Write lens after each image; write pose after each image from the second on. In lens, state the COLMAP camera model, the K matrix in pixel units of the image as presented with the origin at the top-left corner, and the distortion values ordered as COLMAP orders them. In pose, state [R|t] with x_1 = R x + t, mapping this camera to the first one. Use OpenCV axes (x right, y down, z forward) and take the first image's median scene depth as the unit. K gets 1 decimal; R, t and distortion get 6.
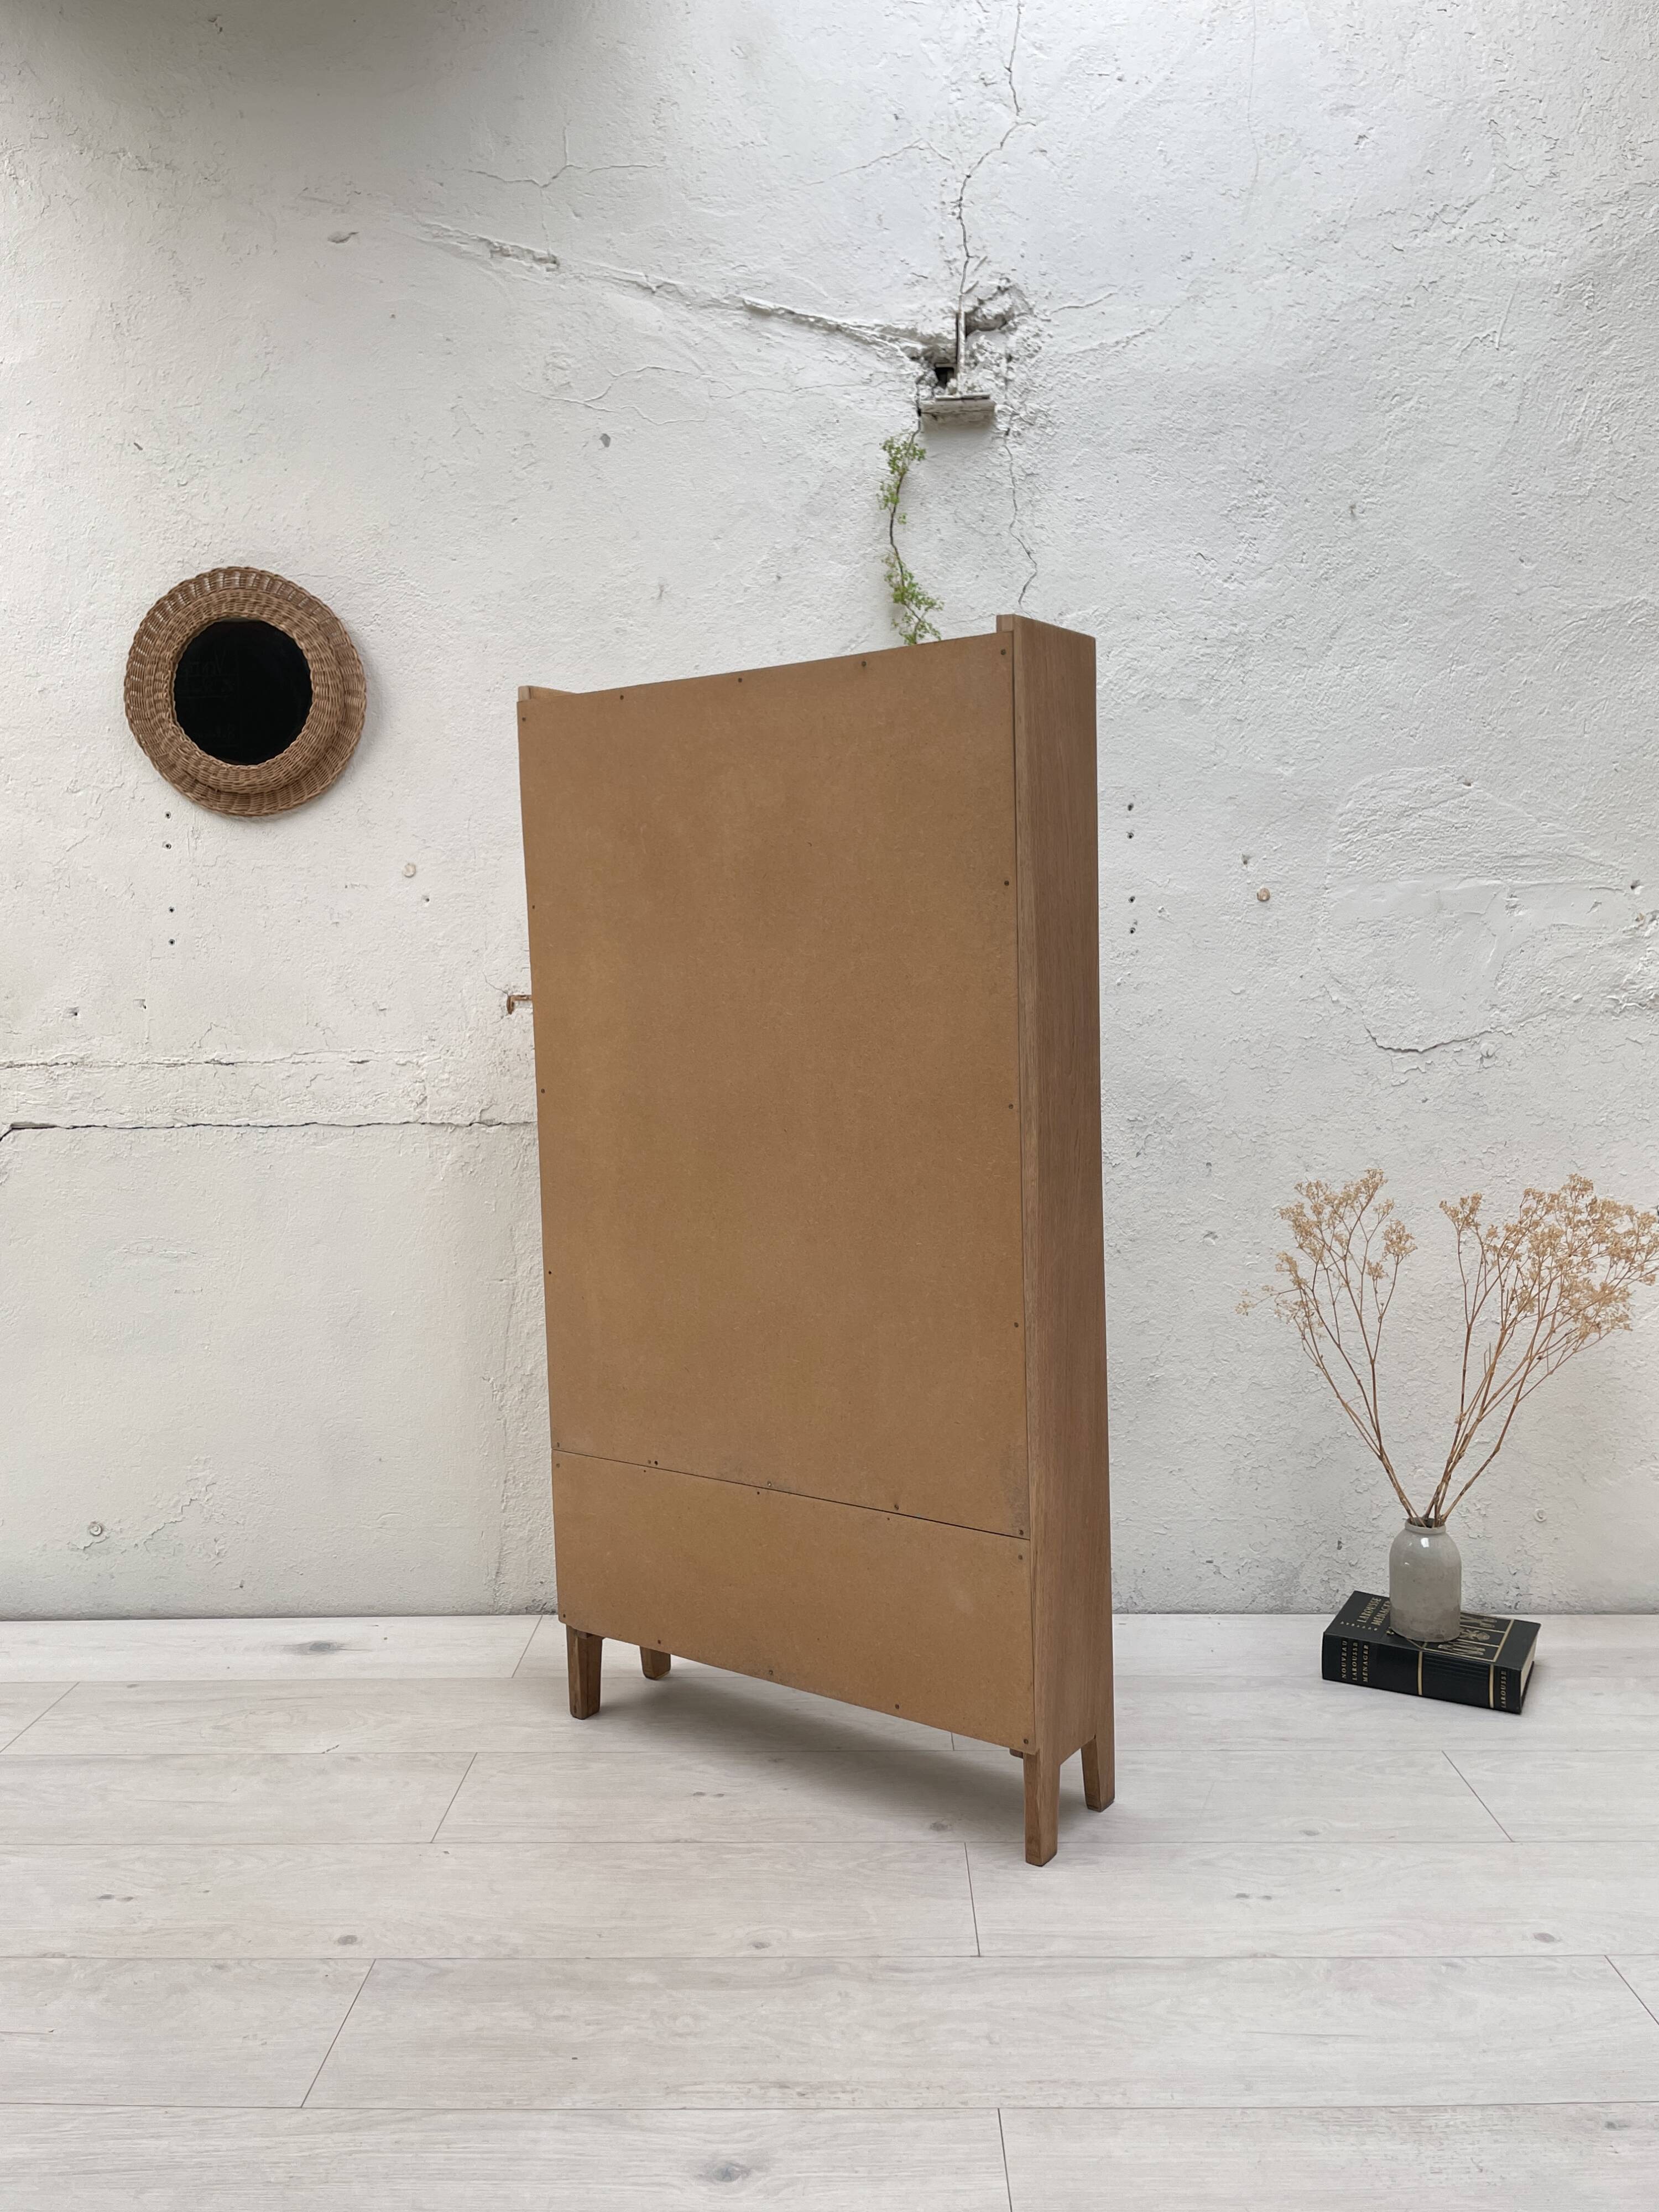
lens RADIAL K [[1661.7, 0, 830.7], [0, 1661.7, 1097.6], [0, 0, 1]] dist [0.078220, -0.100574]
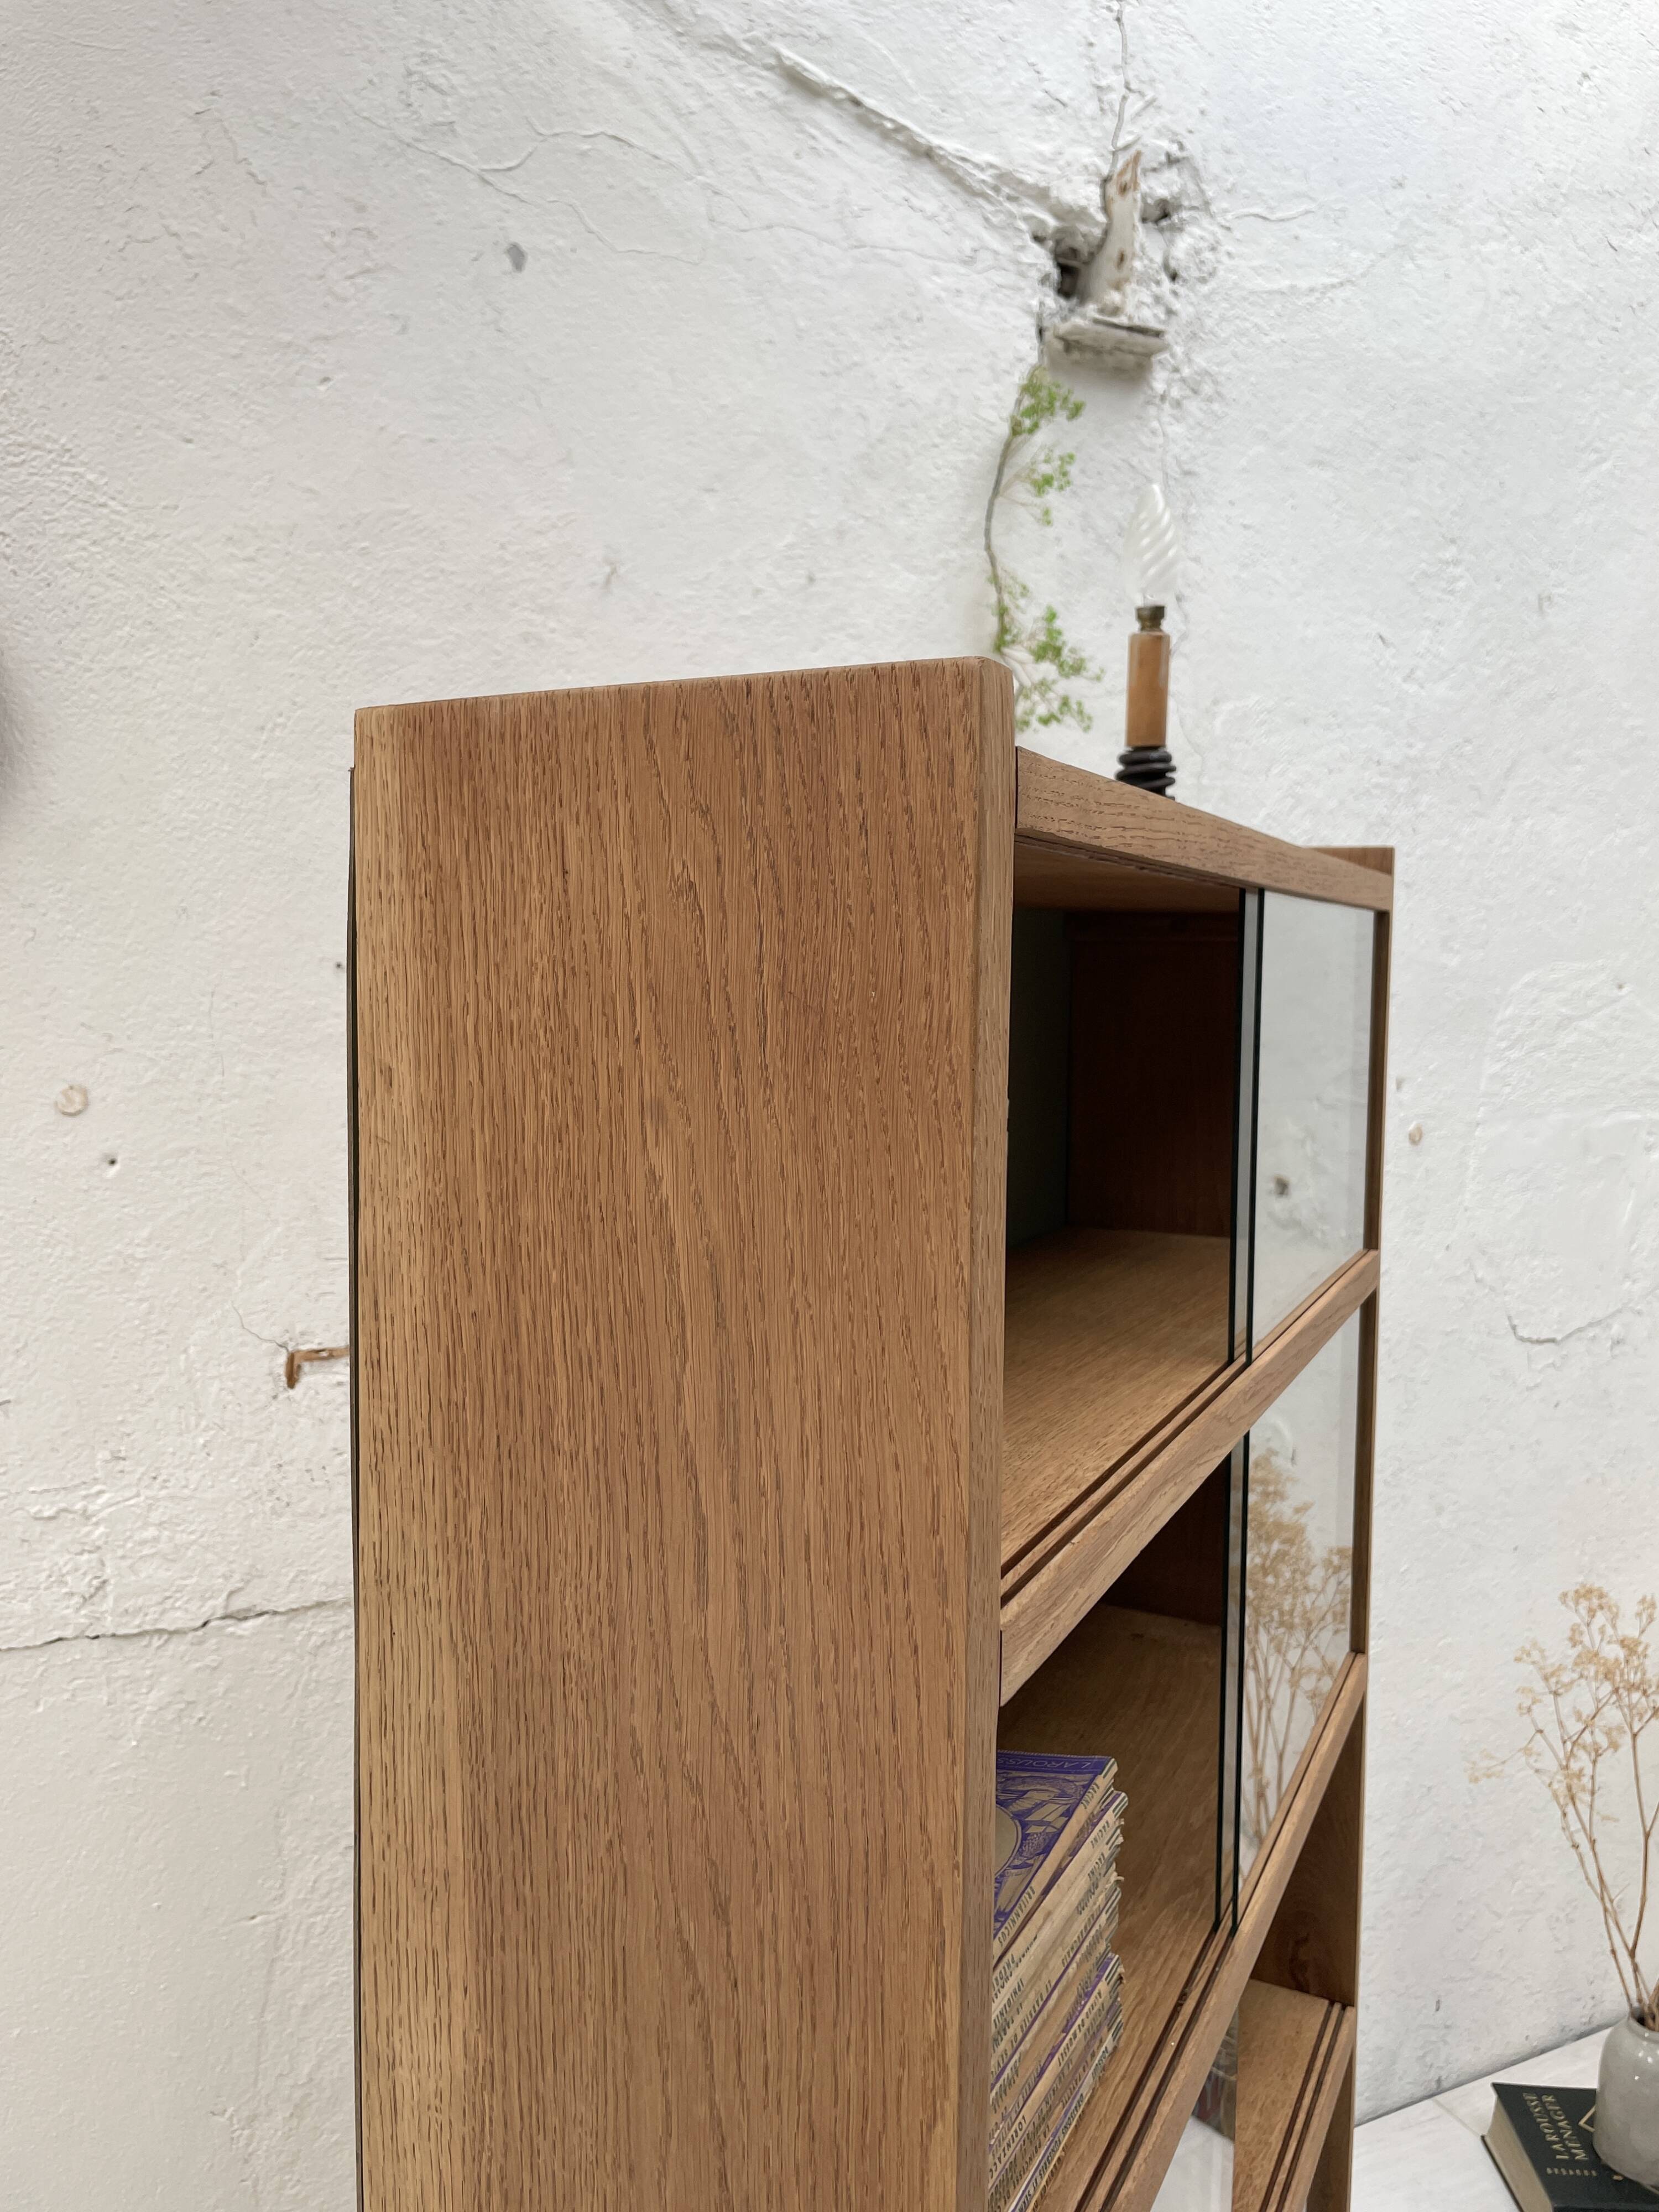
lens RADIAL K [[1684.9, 0, 835.3], [0, 1684.9, 1094.2], [0, 0, 1]] dist [0.073365, -0.101585]
pose [[0.881866, -0.000974, 0.471499, -0.293396], [-0.017891, 0.999209, 0.035526, -0.161229], [-0.471161, -0.039765, 0.881151, 0.496721]]
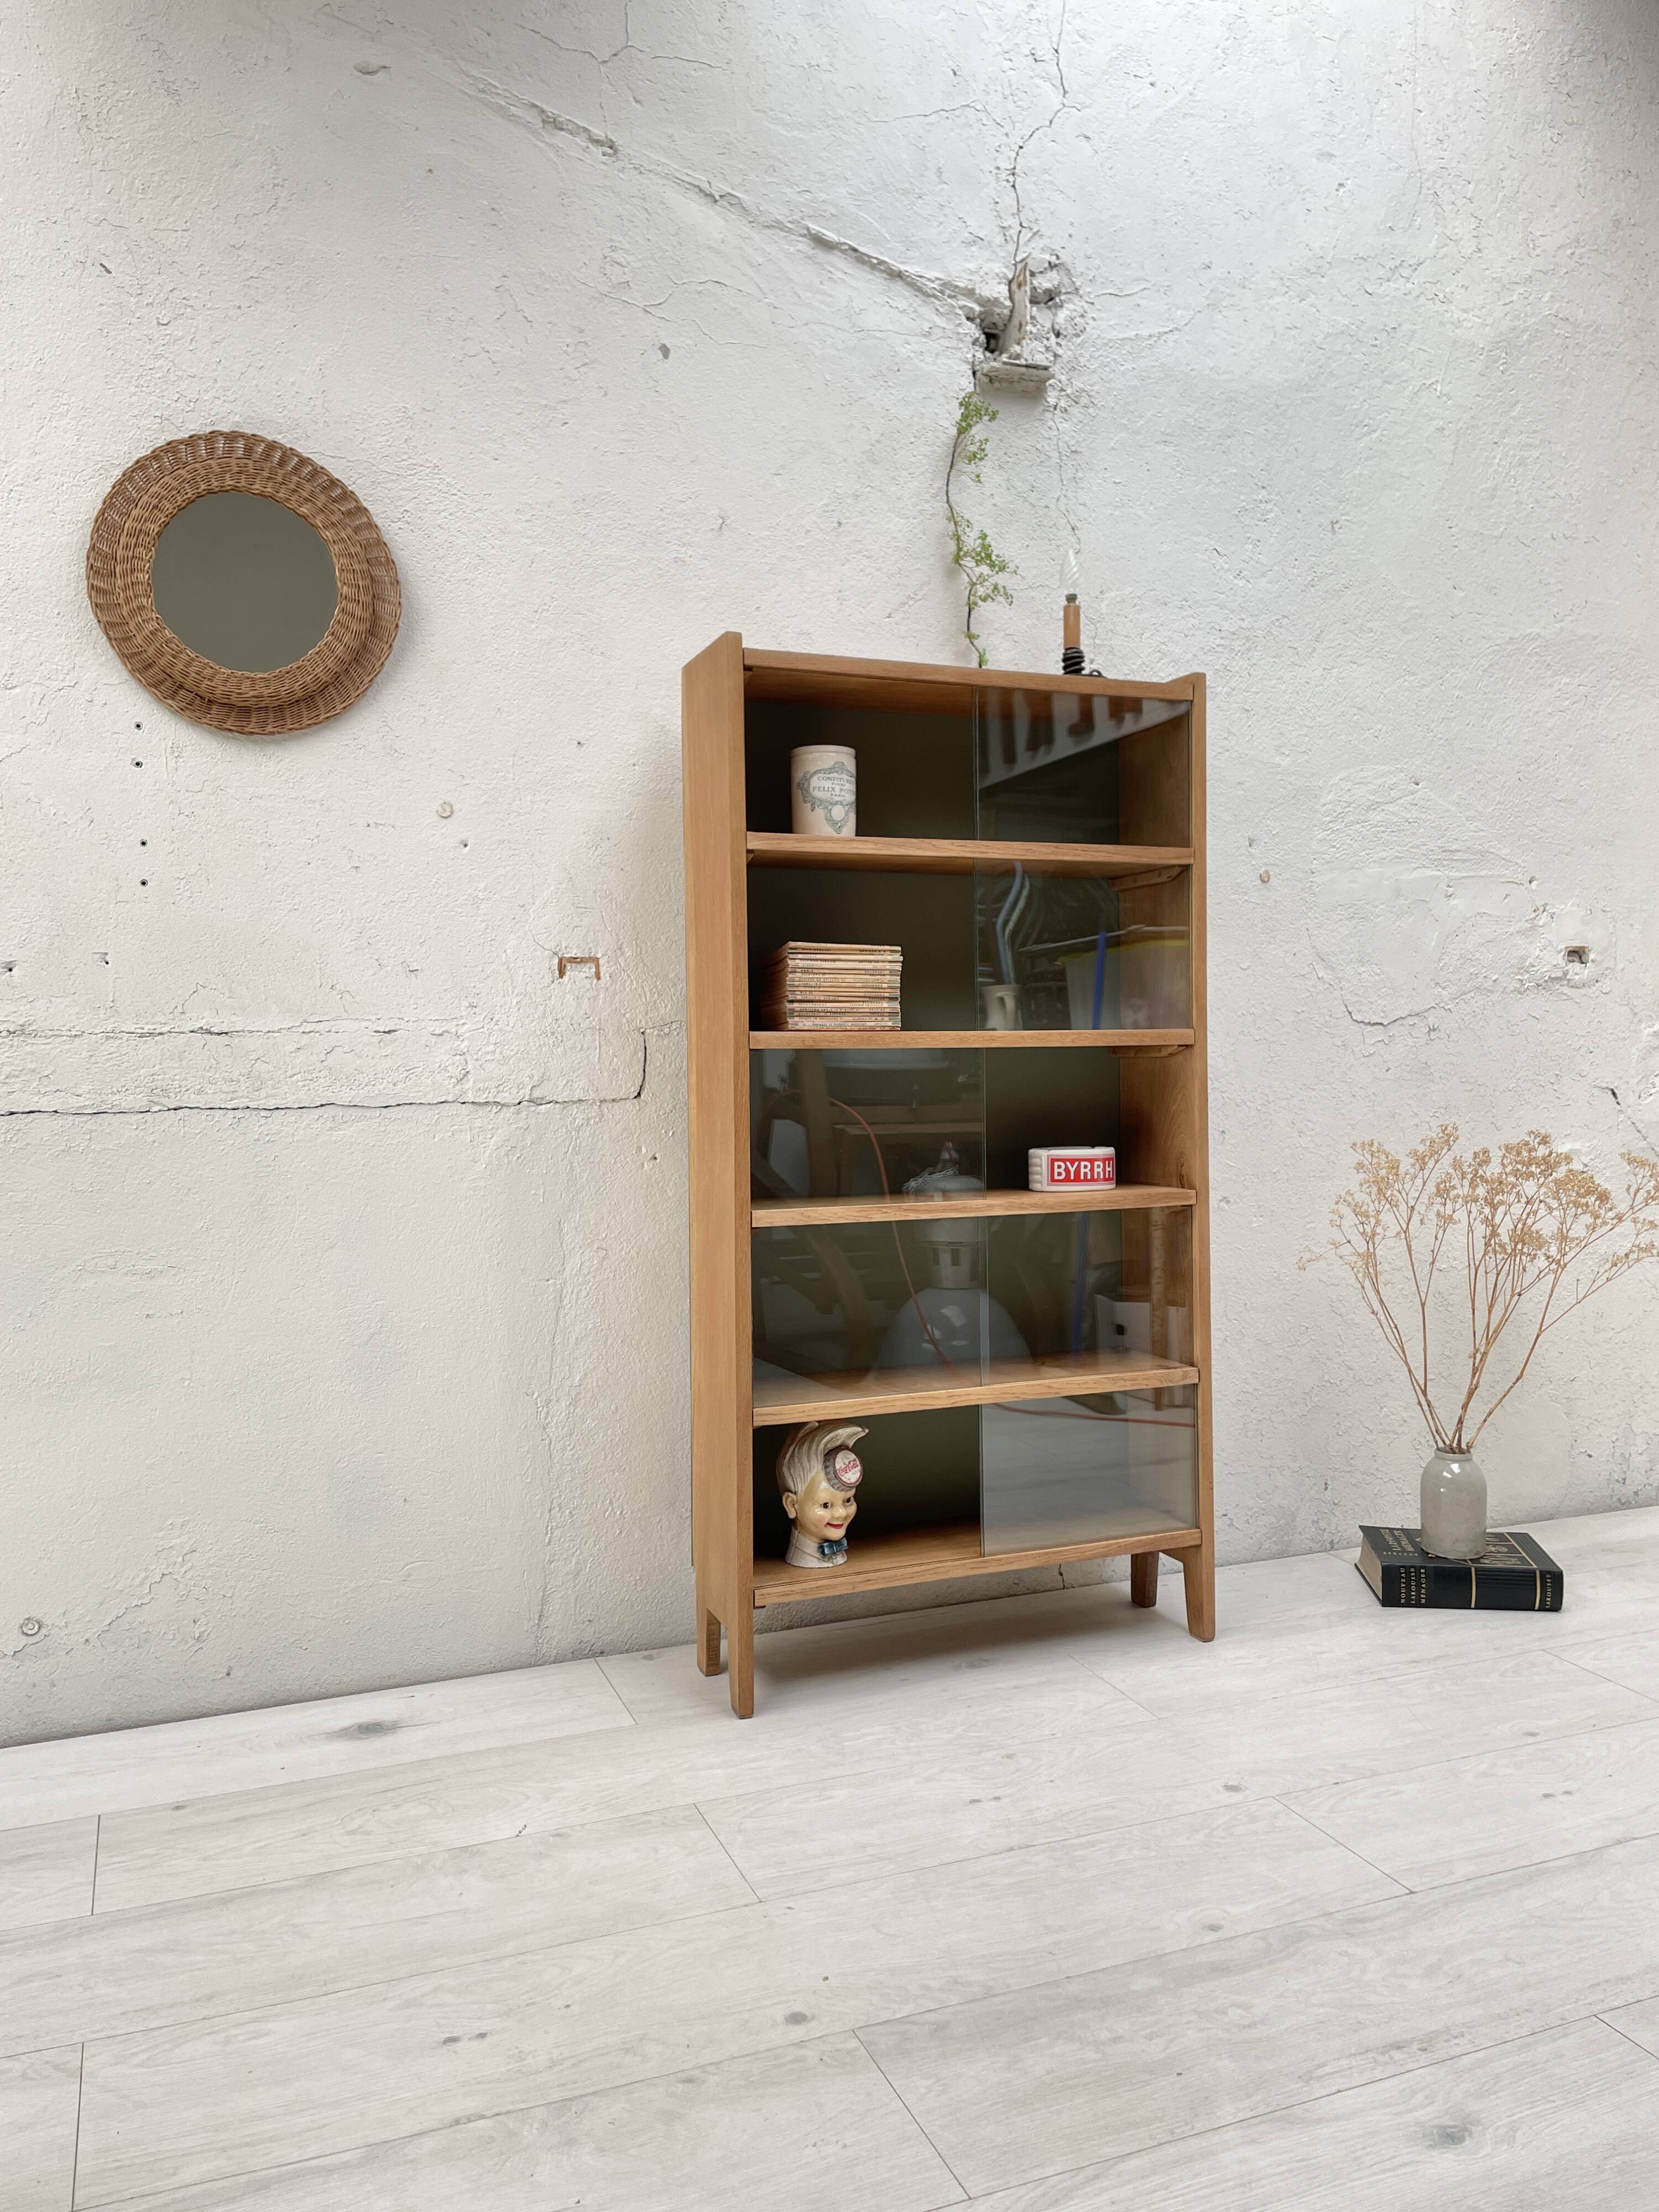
lens RADIAL K [[1661.7, 0, 830.7], [0, 1661.7, 1097.6], [0, 0, 1]] dist [0.078220, -0.100574]
pose [[0.923739, -0.011700, 0.382843, -0.408291], [0.020494, 0.999611, -0.018900, 0.033715], [-0.382473, 0.025305, 0.923620, 0.131809]]
